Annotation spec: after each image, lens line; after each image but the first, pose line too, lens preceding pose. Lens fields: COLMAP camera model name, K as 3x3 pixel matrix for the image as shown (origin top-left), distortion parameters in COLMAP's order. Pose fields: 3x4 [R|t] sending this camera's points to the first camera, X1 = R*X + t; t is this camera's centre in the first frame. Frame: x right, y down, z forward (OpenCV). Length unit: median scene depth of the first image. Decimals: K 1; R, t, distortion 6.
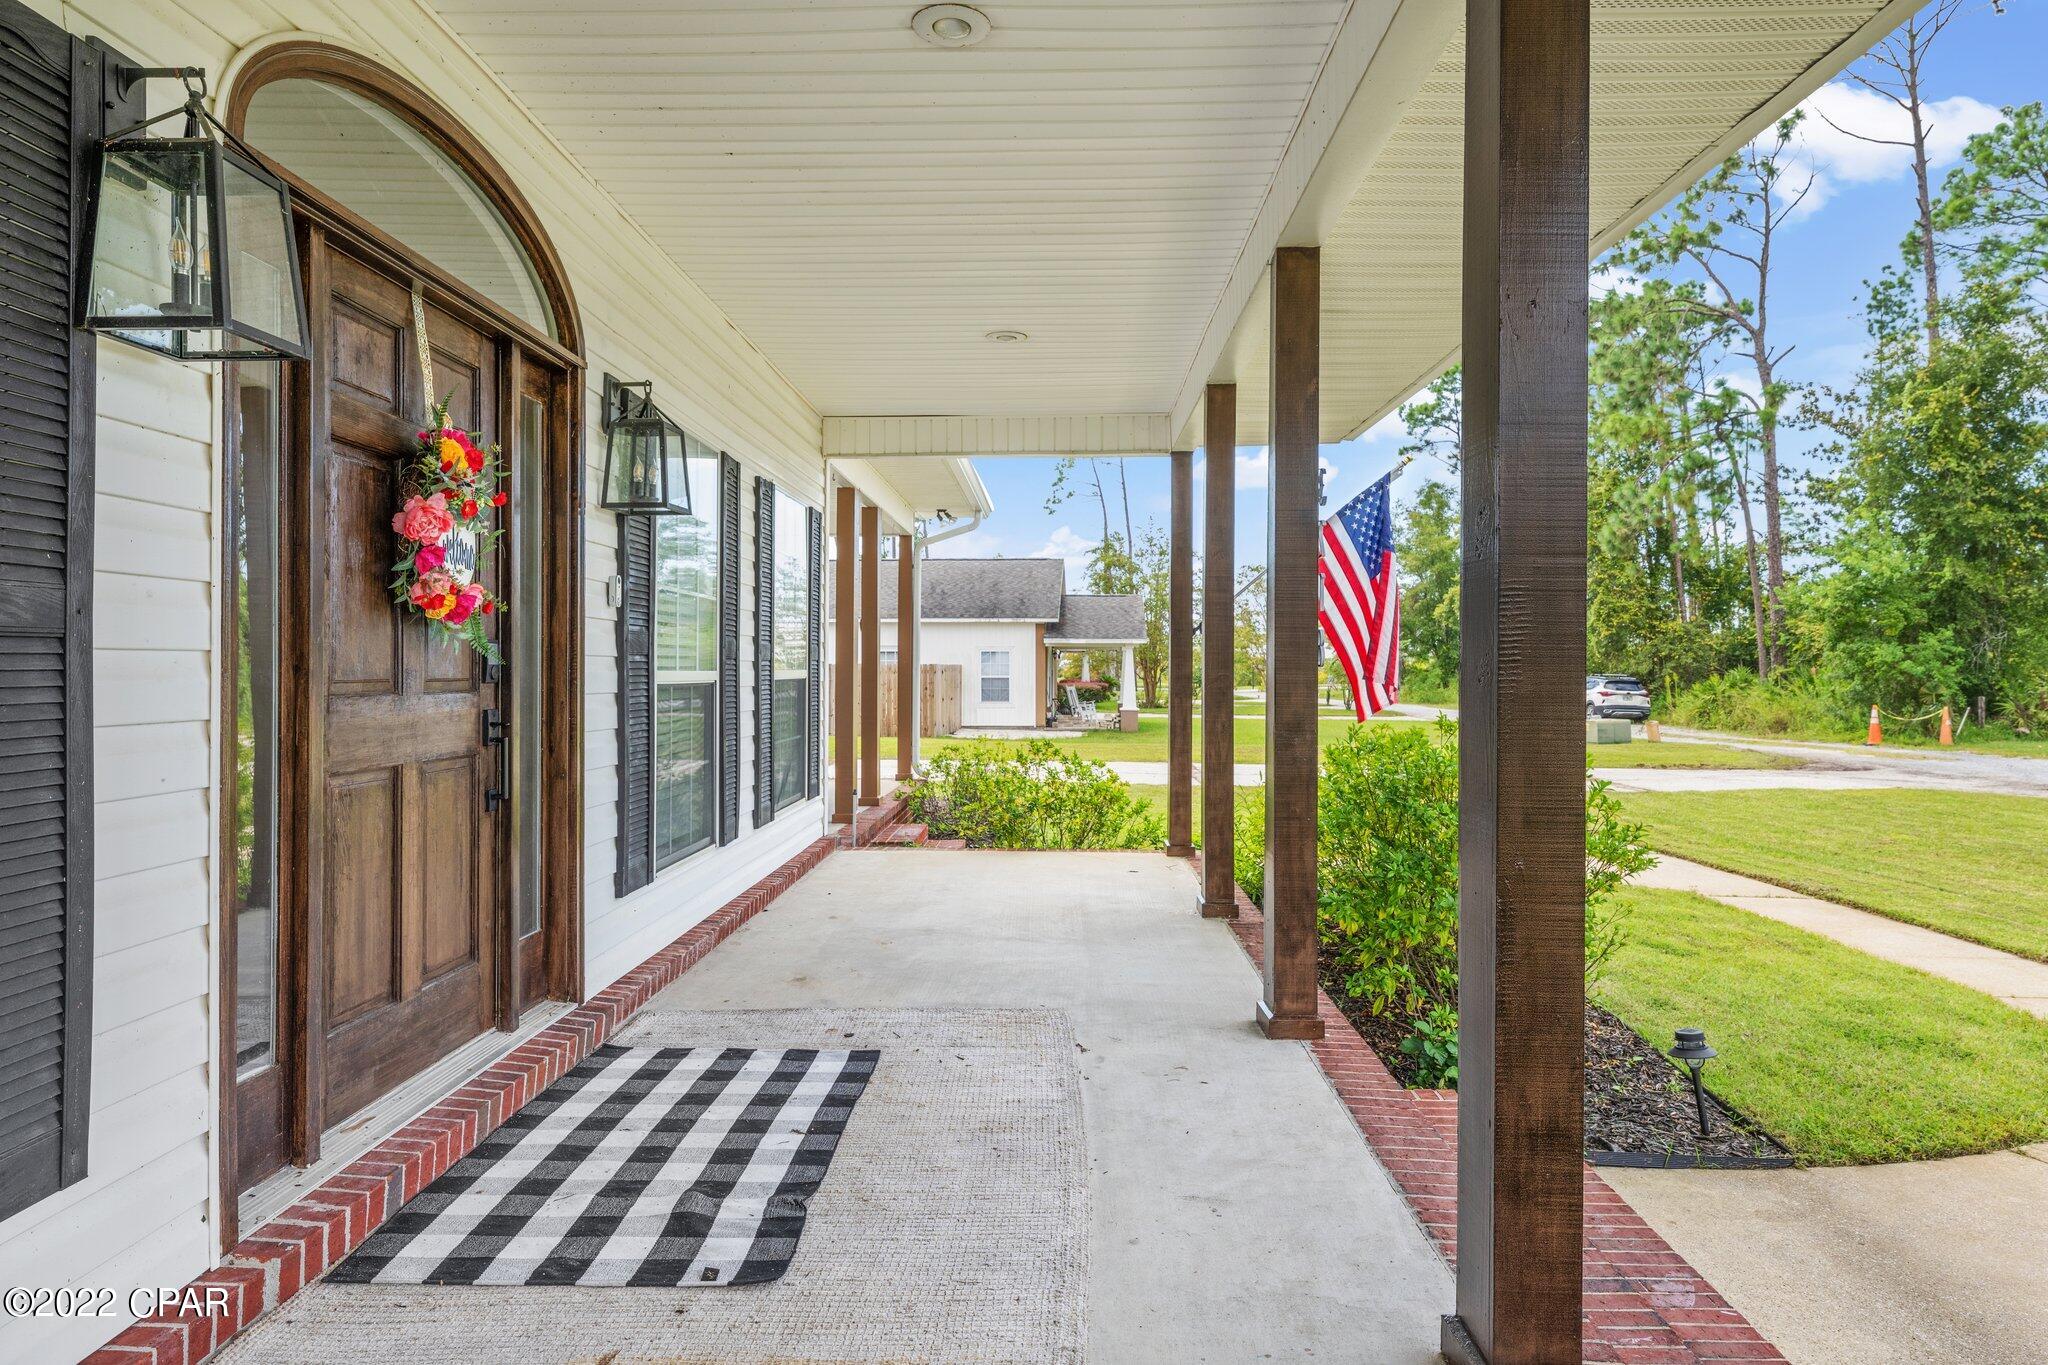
lens RADIAL K [[1190.2, 0, 1024.0], [0, 1190.2, 682.5], [0, 0, 1]] dist [0.000557, 0.000087]
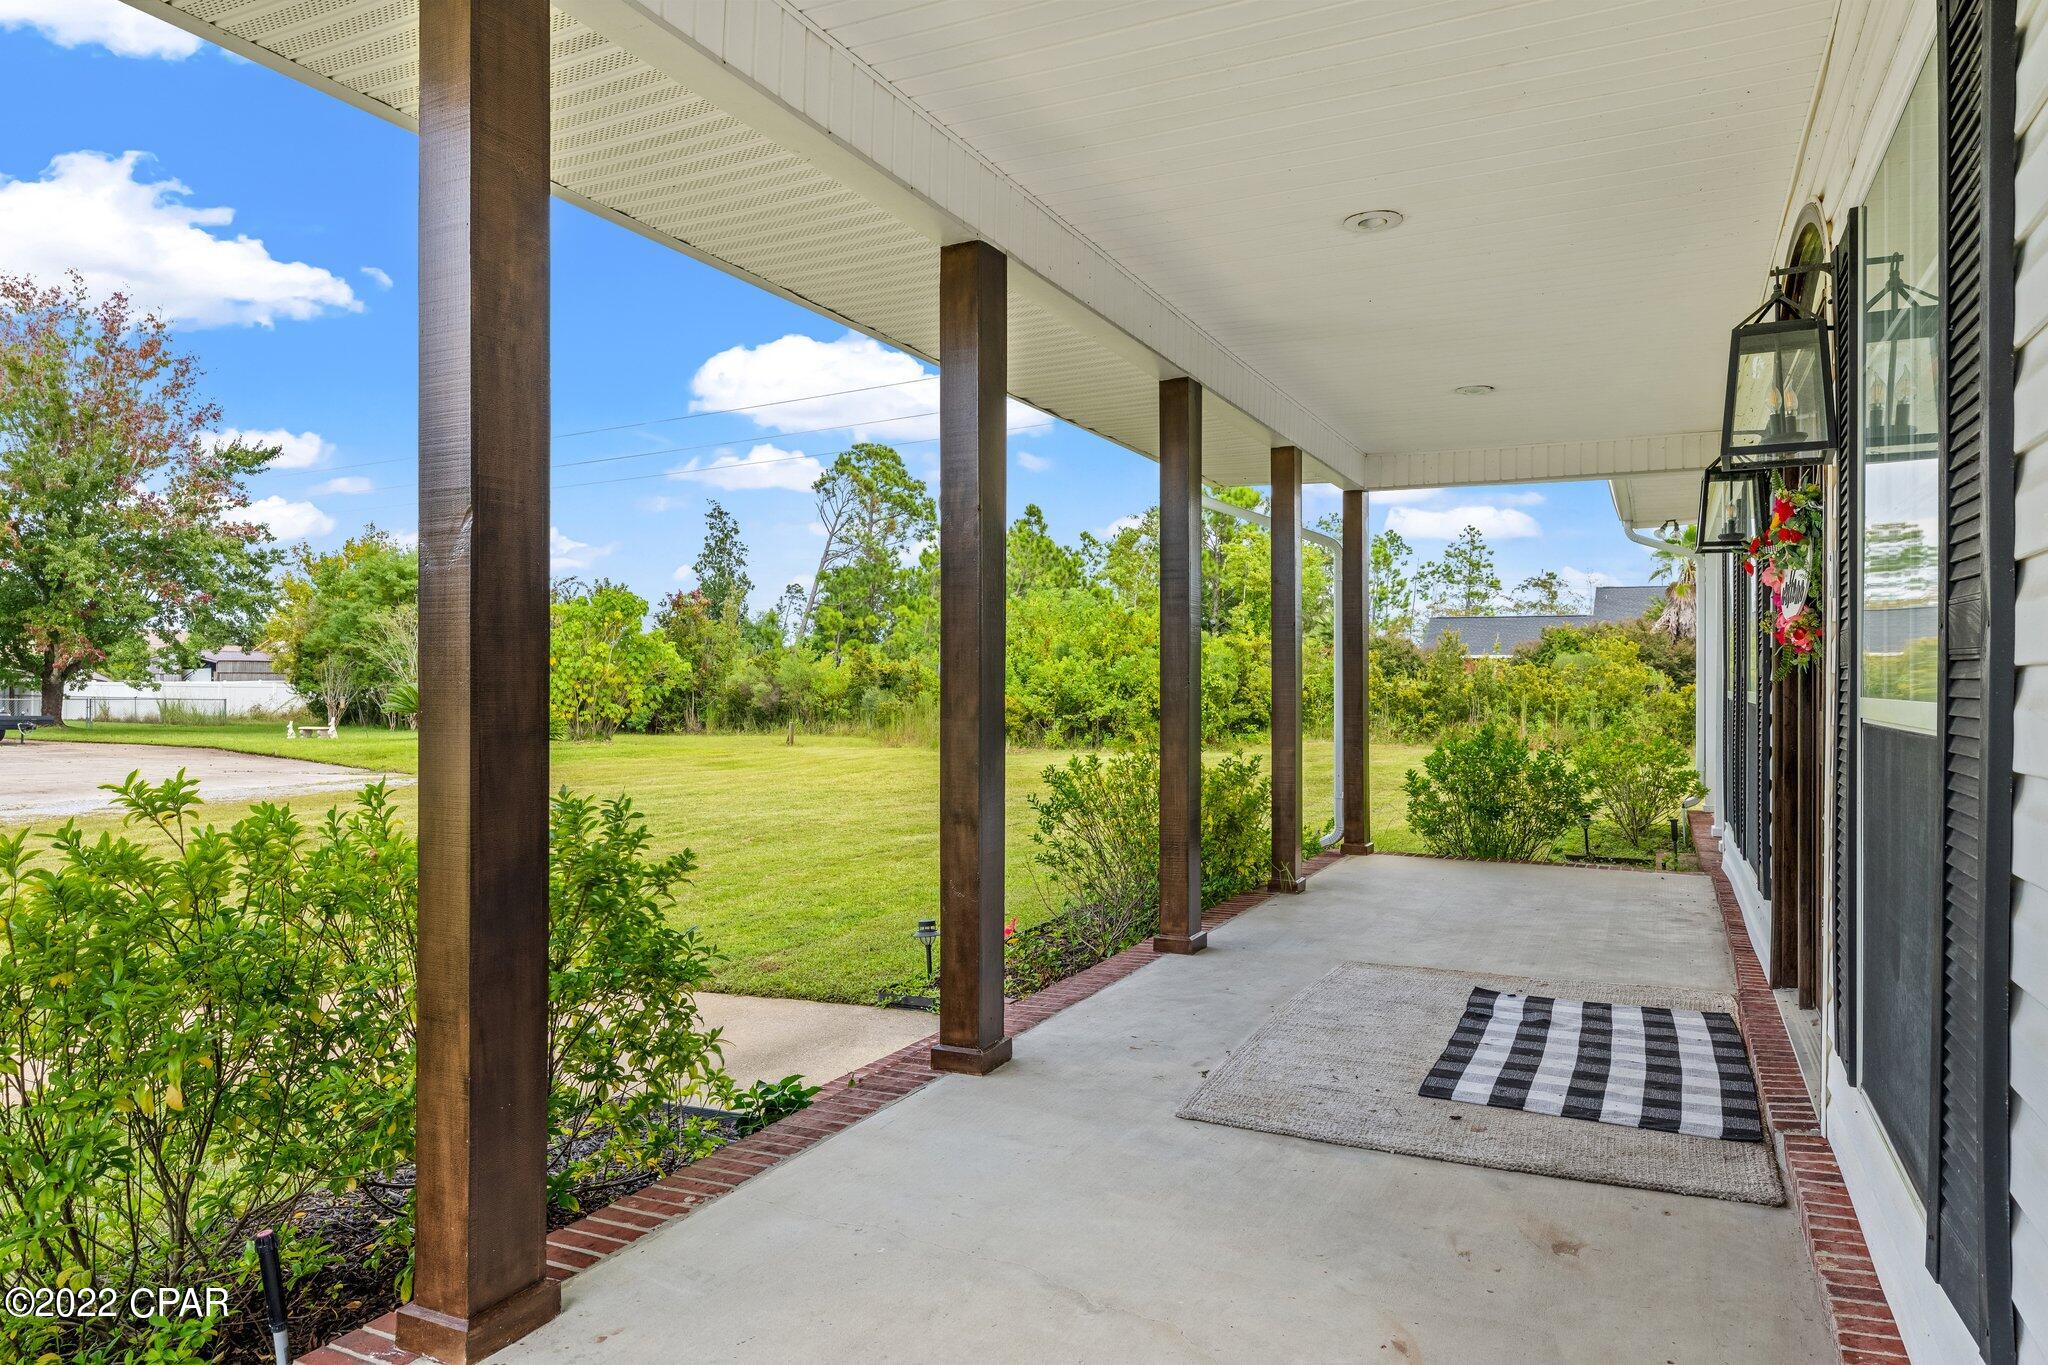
lens RADIAL K [[1239.3, 0, 1027.6], [0, 1239.3, 665.1], [0, 0, 1]] dist [-0.001378, 0.001205]
pose [[-0.905183, -0.003934, 0.425004, -0.264736], [-0.003440, 0.999992, 0.001931, -0.032611], [-0.425008, 0.000286, -0.905189, 2.085608]]
